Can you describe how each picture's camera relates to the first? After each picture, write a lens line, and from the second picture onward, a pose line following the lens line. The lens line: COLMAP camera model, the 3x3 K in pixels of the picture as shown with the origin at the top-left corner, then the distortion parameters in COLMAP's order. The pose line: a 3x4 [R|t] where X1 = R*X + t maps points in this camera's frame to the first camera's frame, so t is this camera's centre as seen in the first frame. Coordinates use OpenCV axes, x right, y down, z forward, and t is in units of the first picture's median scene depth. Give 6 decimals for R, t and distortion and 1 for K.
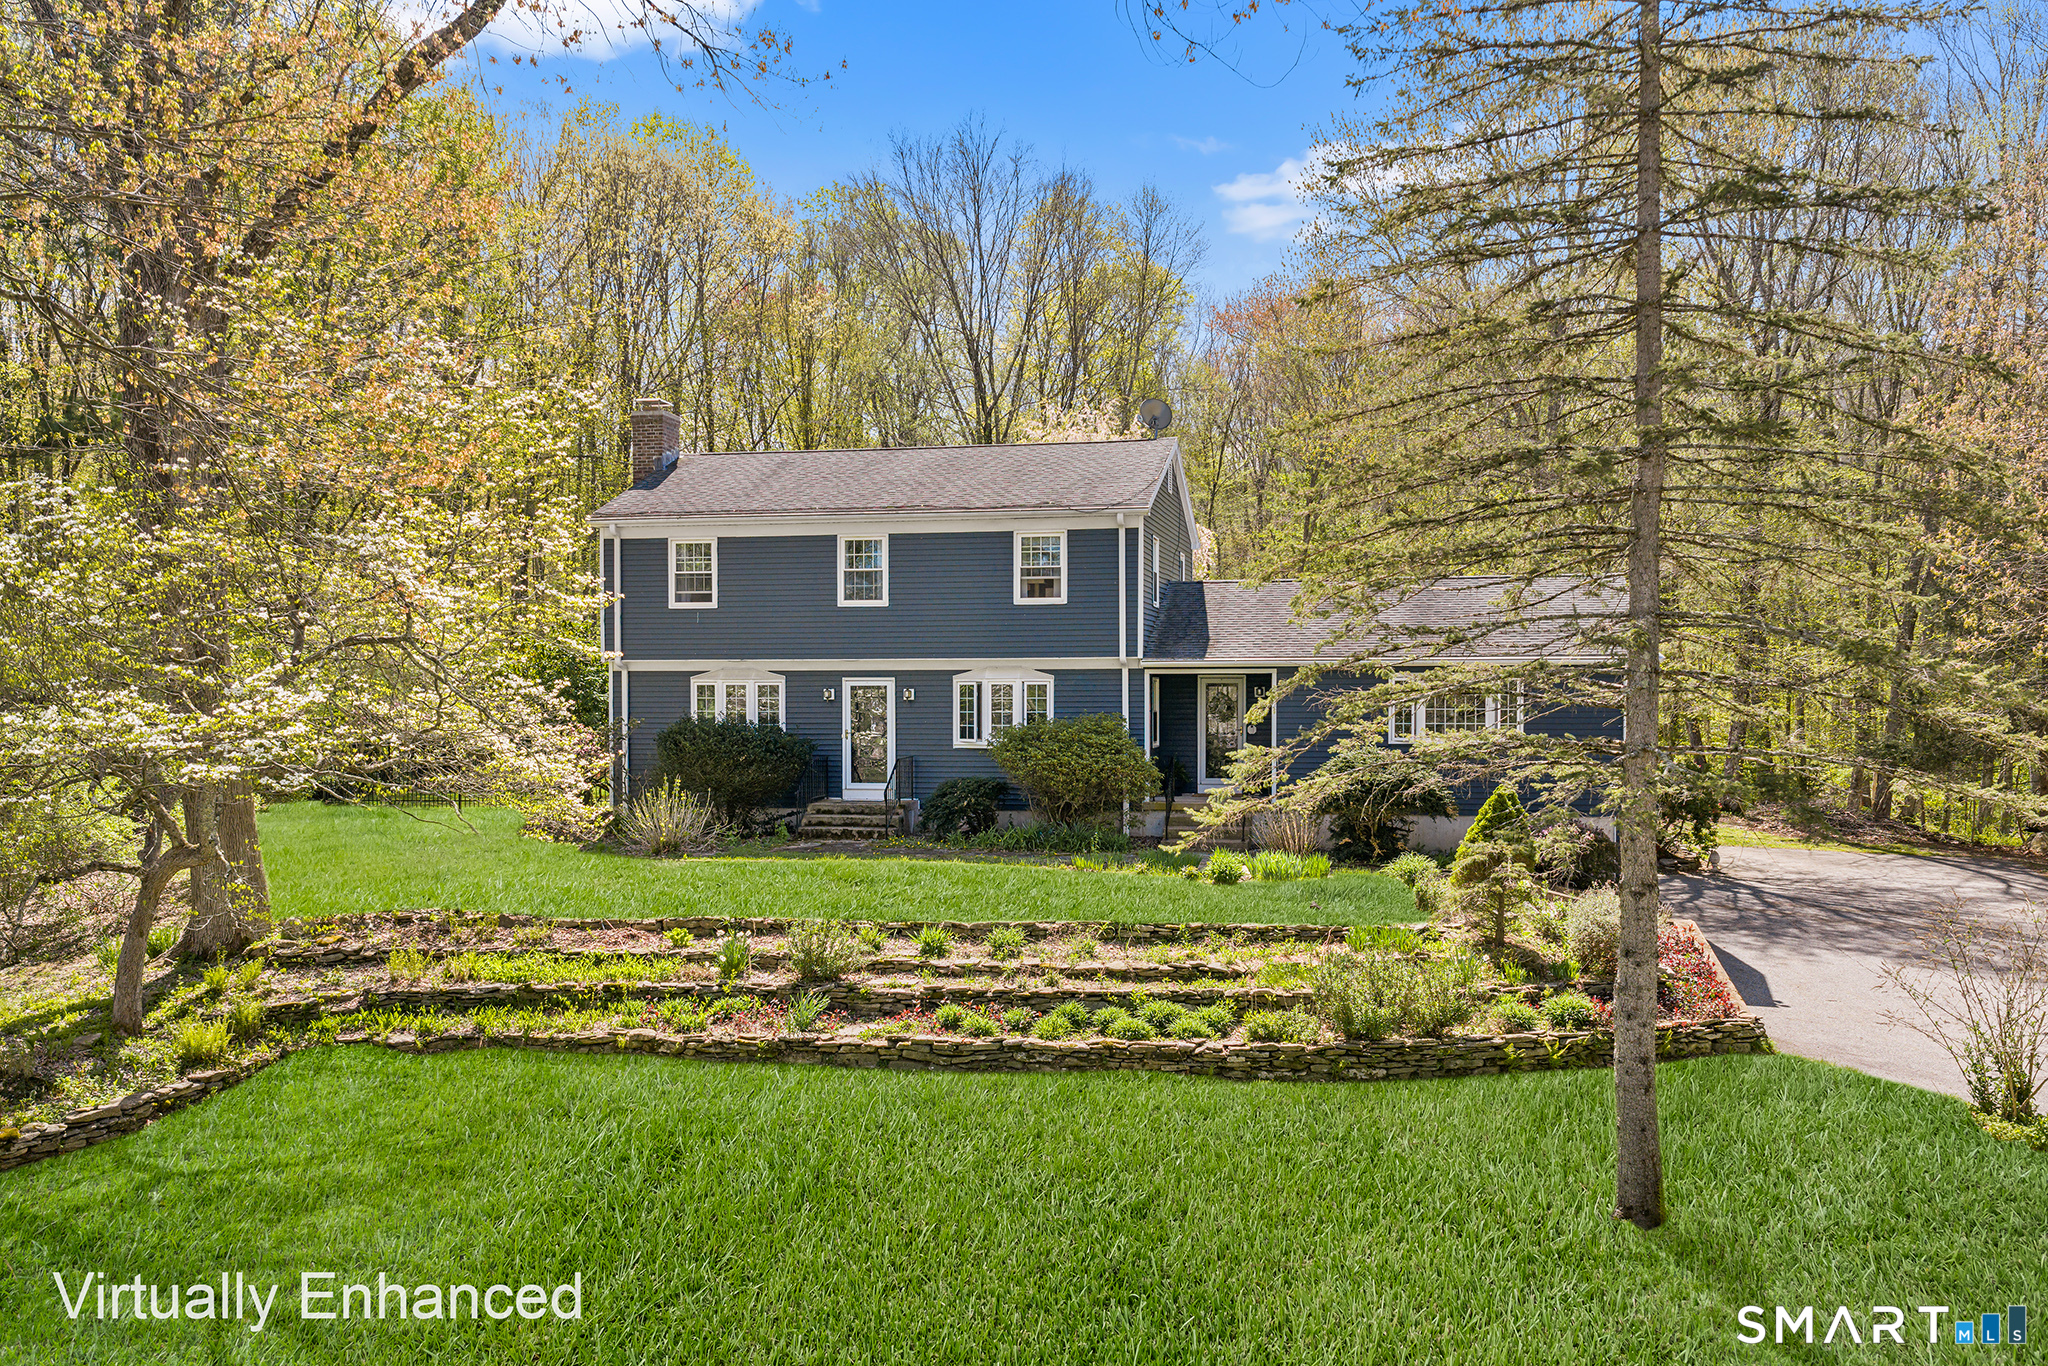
lens RADIAL K [[1643.2, 0, 1022.9], [0, 1643.2, 685.9], [0, 0, 1]] dist [-0.006581, -0.012515]
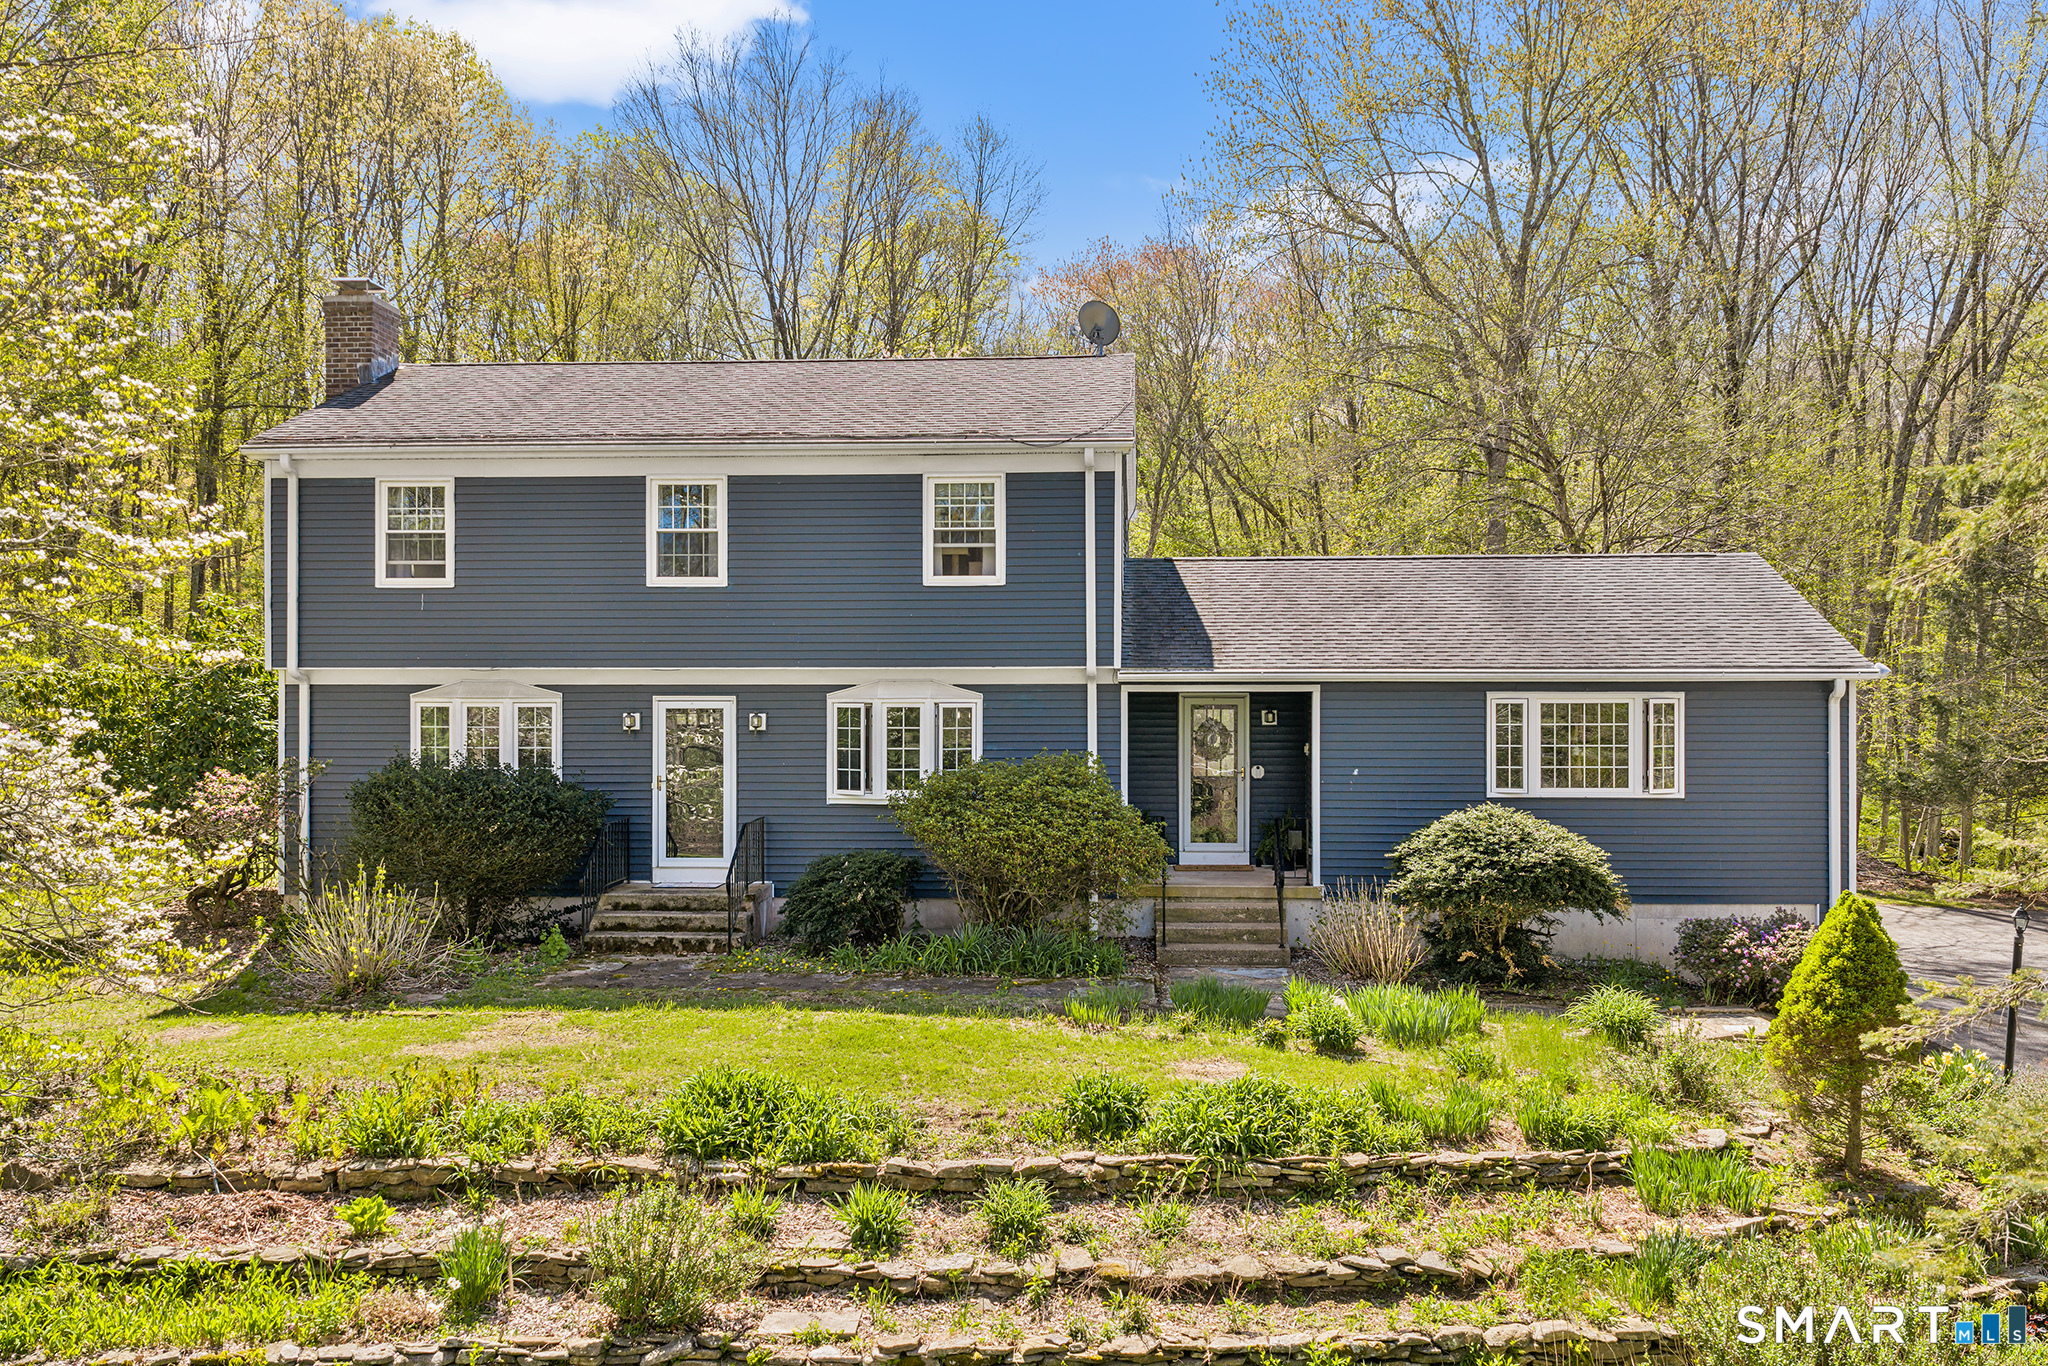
lens RADIAL K [[1643.2, 0, 1027.4], [0, 1643.2, 673.7], [0, 0, 1]] dist [-0.006581, -0.012515]
pose [[0.989193, 0.003023, 0.146586, -0.059921], [-0.001651, 0.999954, -0.009483, -0.008100], [-0.146608, 0.009138, 0.989152, 0.342692]]
